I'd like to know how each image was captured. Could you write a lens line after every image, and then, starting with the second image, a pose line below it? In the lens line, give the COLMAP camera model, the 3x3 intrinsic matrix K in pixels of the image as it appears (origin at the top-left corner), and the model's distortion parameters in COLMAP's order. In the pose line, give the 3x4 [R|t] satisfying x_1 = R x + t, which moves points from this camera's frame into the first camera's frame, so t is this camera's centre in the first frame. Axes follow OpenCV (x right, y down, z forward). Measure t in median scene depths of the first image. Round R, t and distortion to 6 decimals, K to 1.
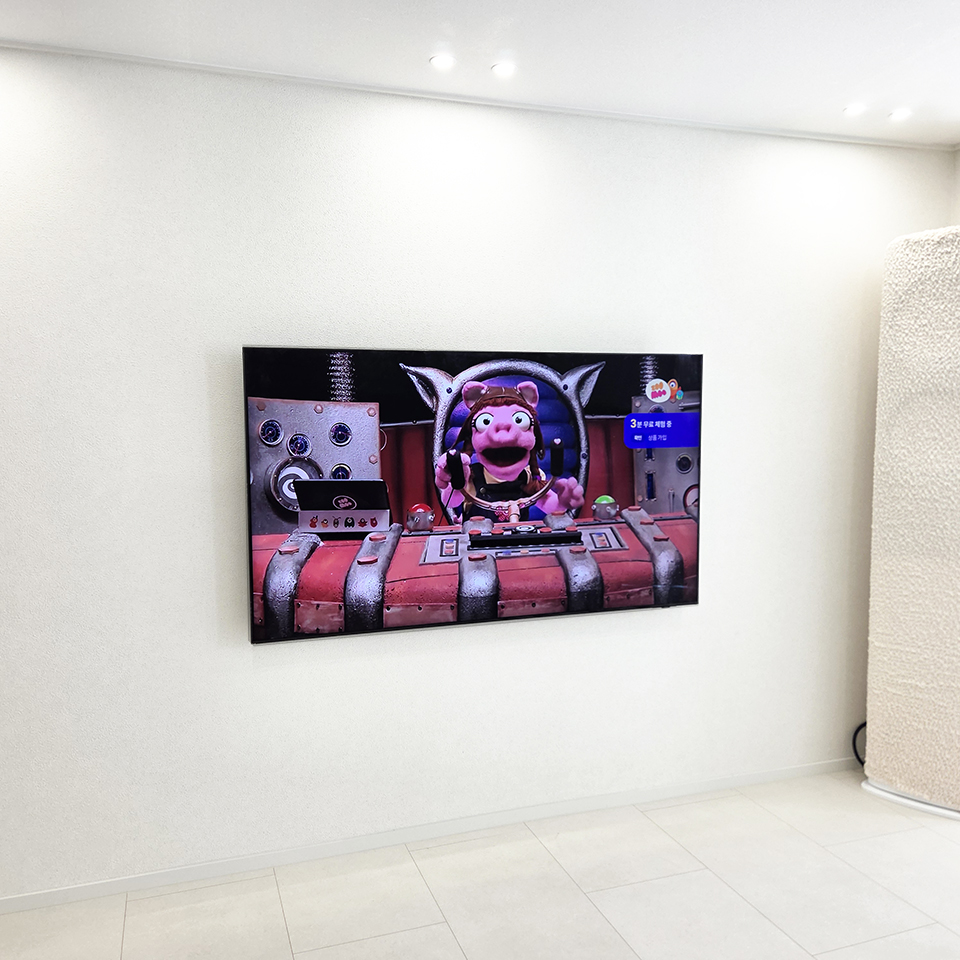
lens RADIAL K [[860.9, 0, 472.7], [0, 860.9, 483.5], [0, 0, 1]] dist [0.029896, -0.023710]
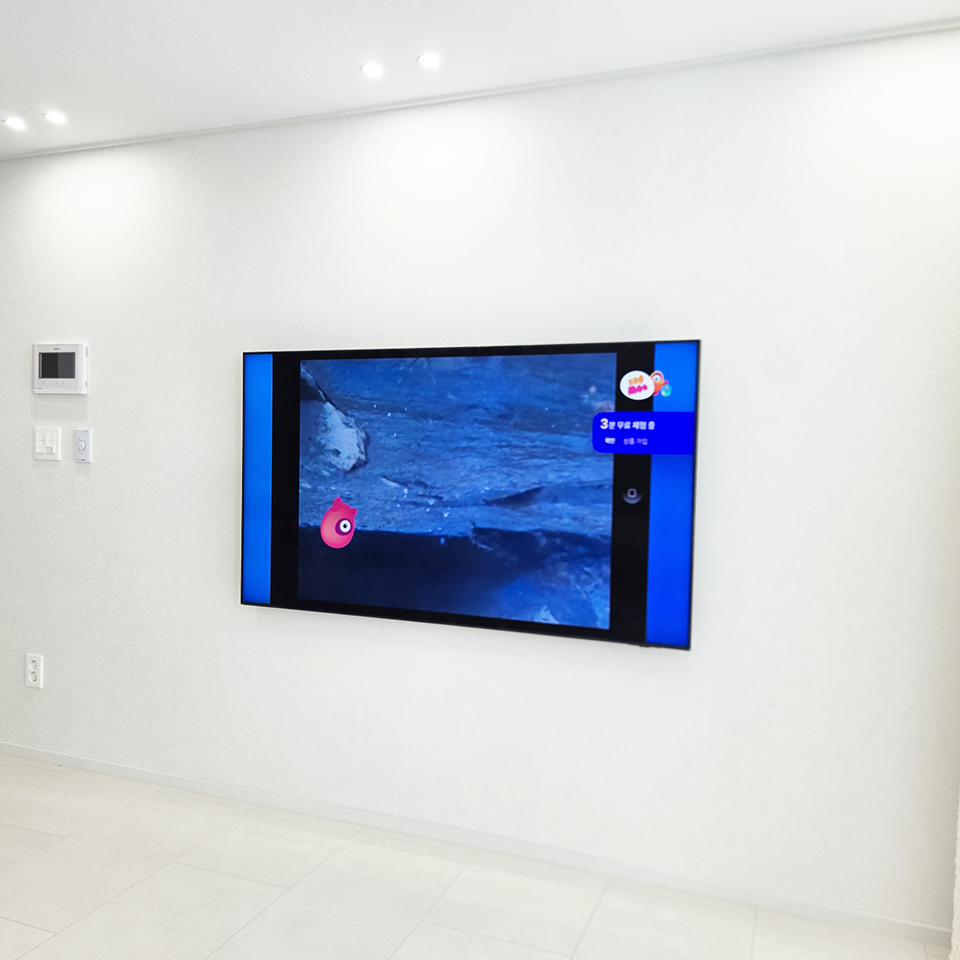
lens RADIAL K [[860.9, 0, 475.5], [0, 860.9, 493.9], [0, 0, 1]] dist [0.029896, -0.023710]
pose [[0.761738, 0.056998, -0.645374, 0.638448], [-0.079848, 0.996788, -0.006211, 0.015482], [0.642946, 0.056263, 0.763842, 0.260029]]
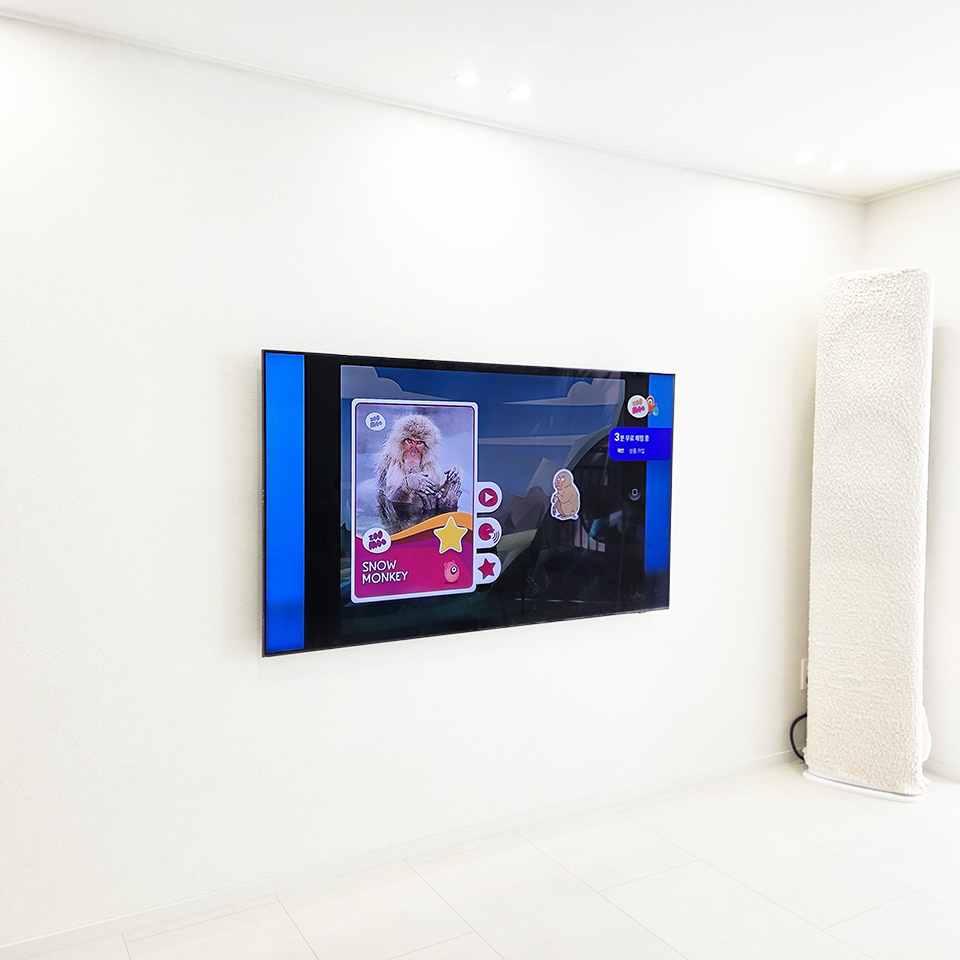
lens RADIAL K [[860.9, 0, 470.9], [0, 860.9, 477.8], [0, 0, 1]] dist [0.029896, -0.023710]
pose [[0.981197, 0.008515, 0.192822, -0.187102], [-0.001772, 0.999382, -0.035115, 0.017015], [-0.193002, 0.034113, 0.980605, 0.006922]]
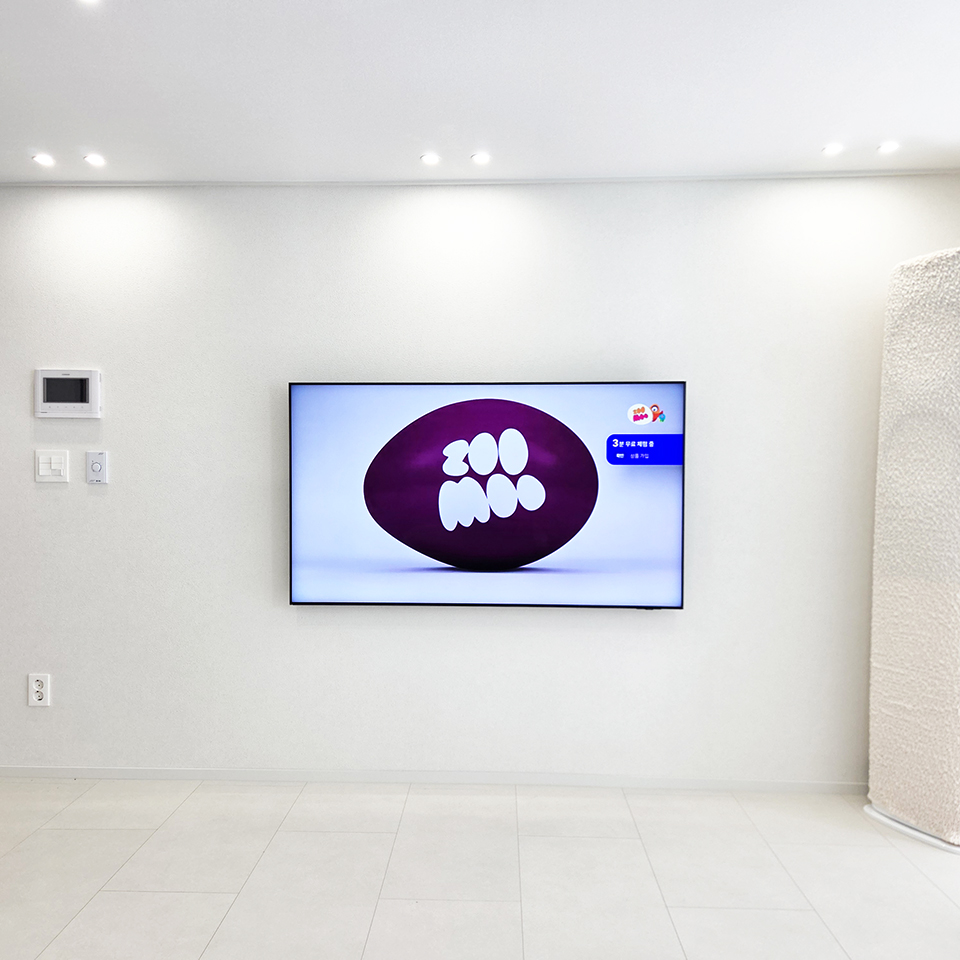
lens RADIAL K [[860.9, 0, 466.7], [0, 860.9, 488.9], [0, 0, 1]] dist [0.029896, -0.023710]
pose [[0.931612, 0.022545, -0.362755, 0.411905], [-0.039258, 0.998477, -0.038764, 0.042137], [0.361329, 0.050354, 0.931078, -0.126817]]
